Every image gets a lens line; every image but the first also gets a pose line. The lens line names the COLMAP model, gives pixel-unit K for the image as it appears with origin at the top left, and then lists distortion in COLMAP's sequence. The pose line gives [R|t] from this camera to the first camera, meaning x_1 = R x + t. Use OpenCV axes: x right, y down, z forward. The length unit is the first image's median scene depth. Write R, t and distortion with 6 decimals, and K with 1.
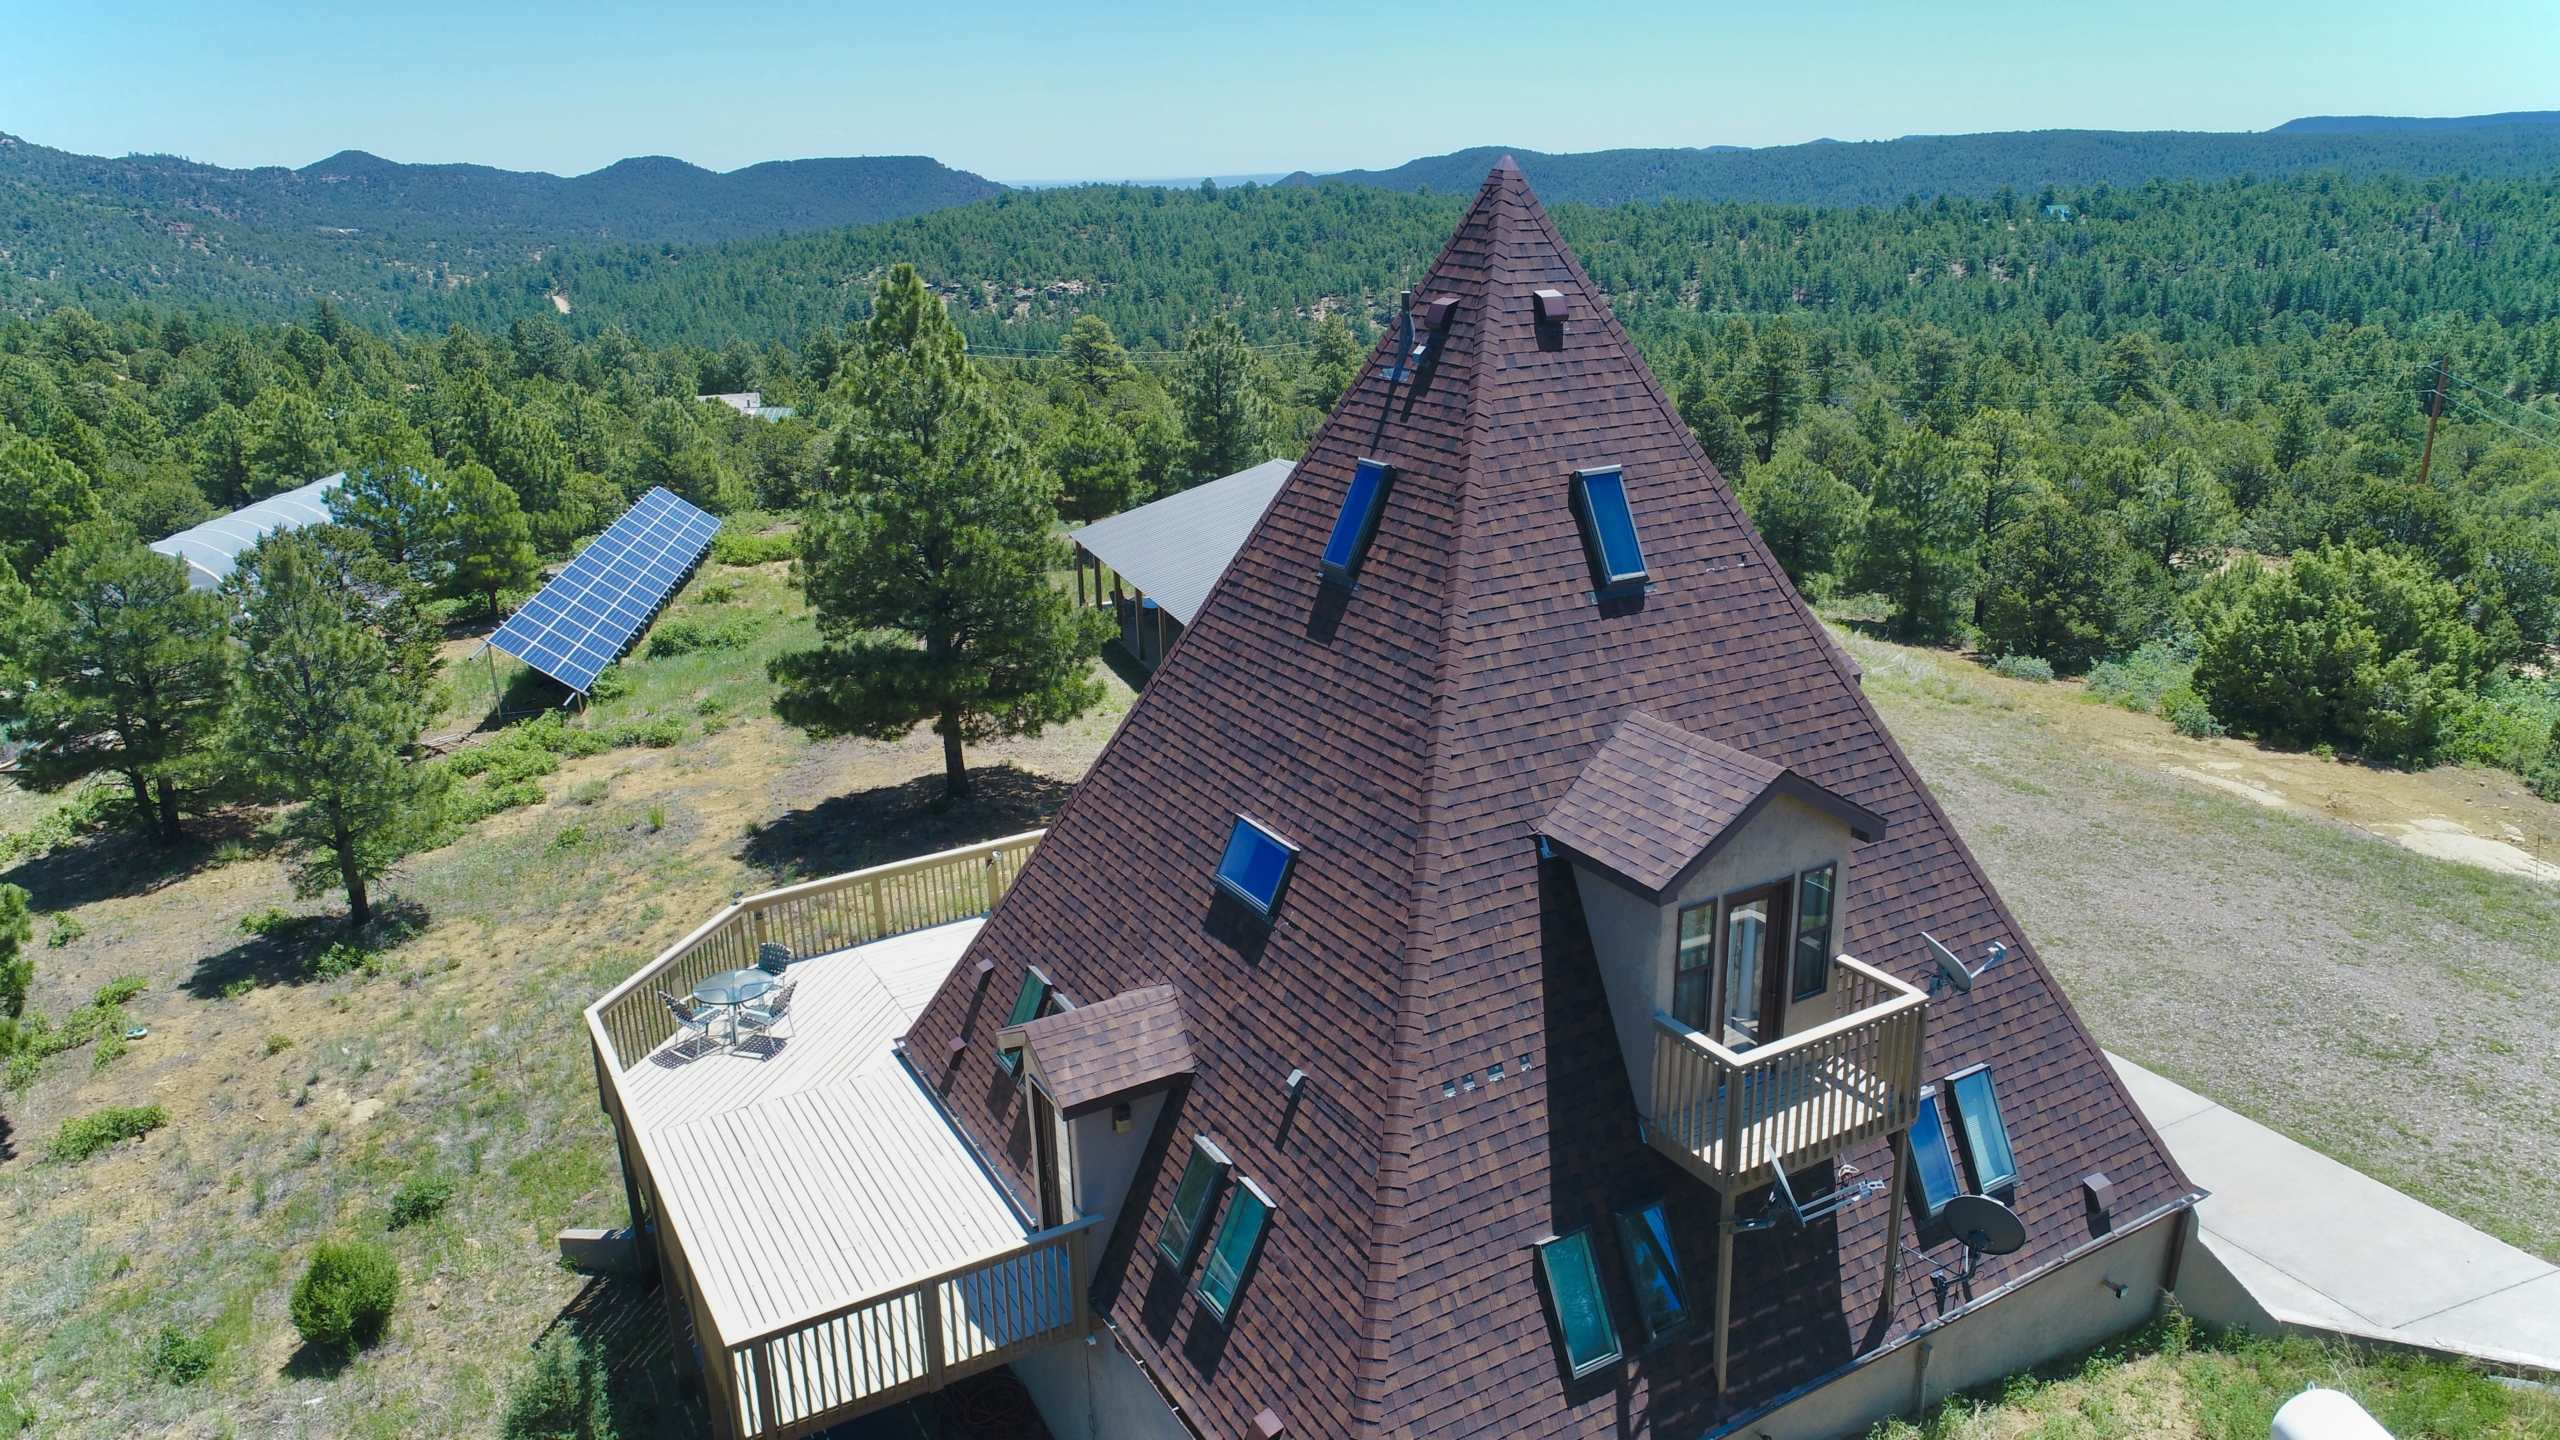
lens RADIAL K [[1716.0, 0, 1283.4], [0, 1716.0, 718.3], [0, 0, 1]] dist [-0.004848, 0.004388]
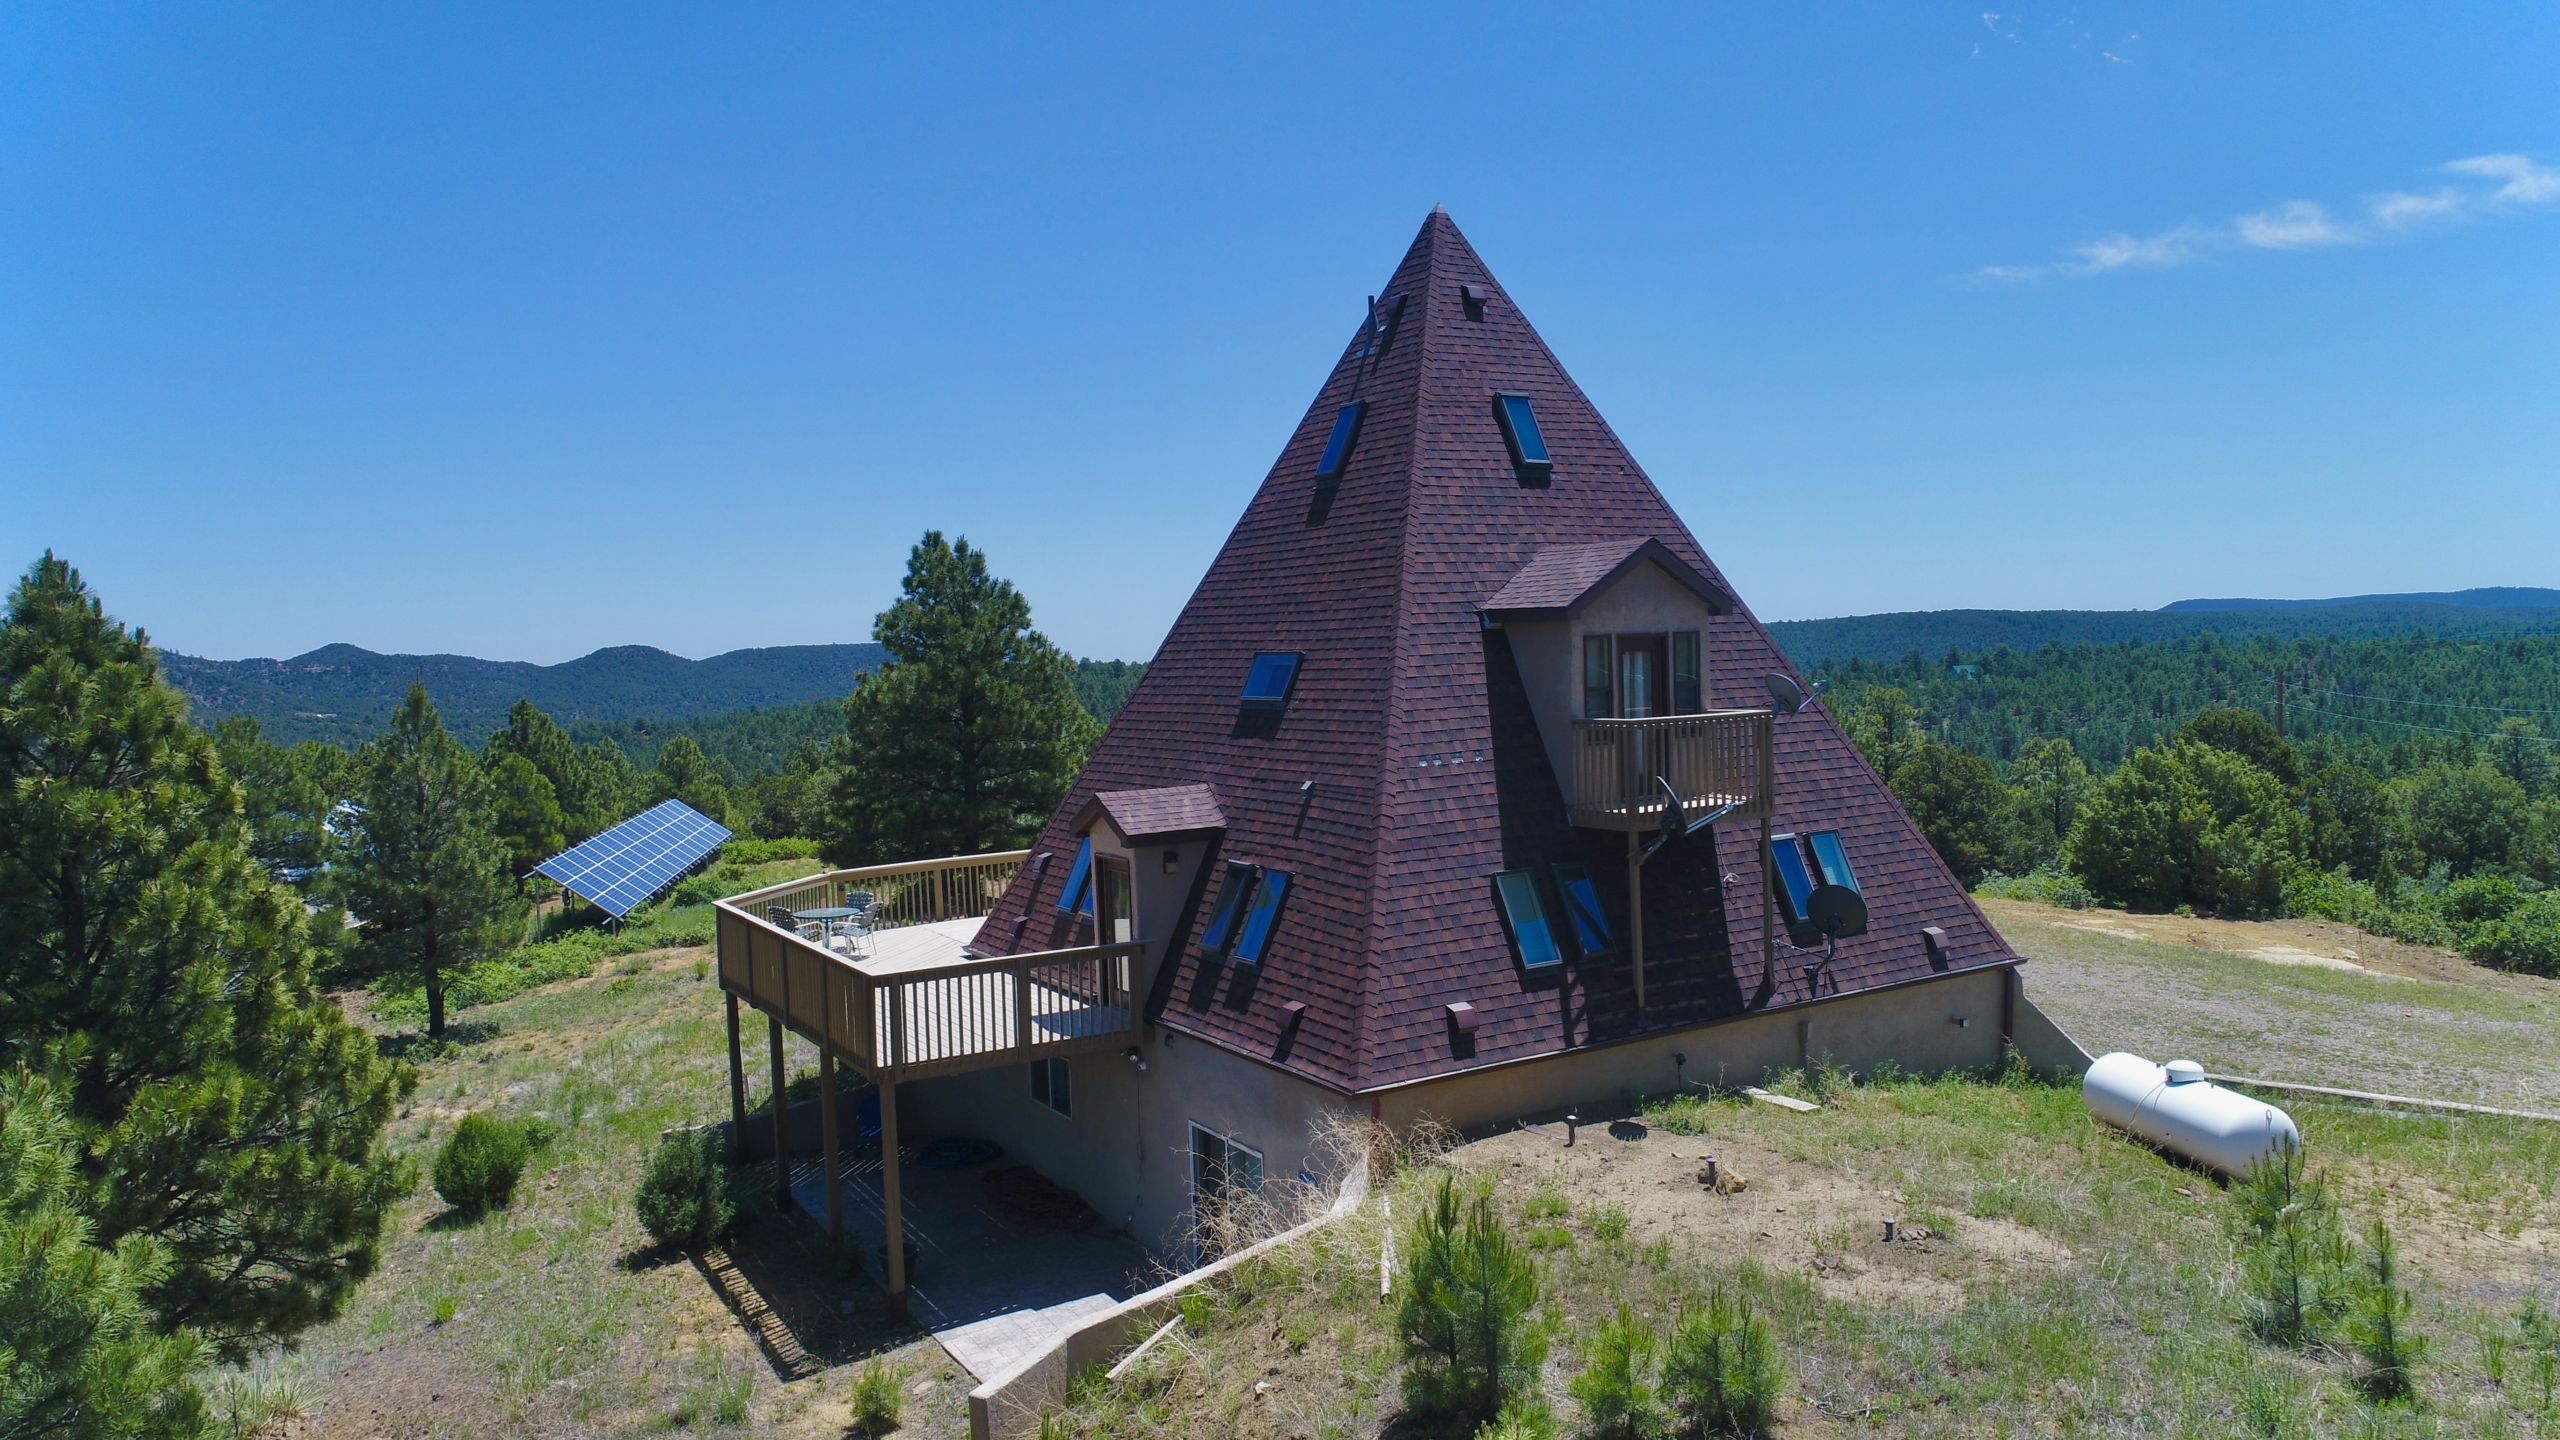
lens RADIAL K [[1716.0, 0, 1281.1], [0, 1716.0, 725.0], [0, 0, 1]] dist [-0.004848, 0.004388]
pose [[0.999604, -0.009031, 0.026643, -0.041400], [0.015830, 0.963482, -0.267306, 0.444537], [-0.023256, 0.267622, 0.963243, -0.250899]]
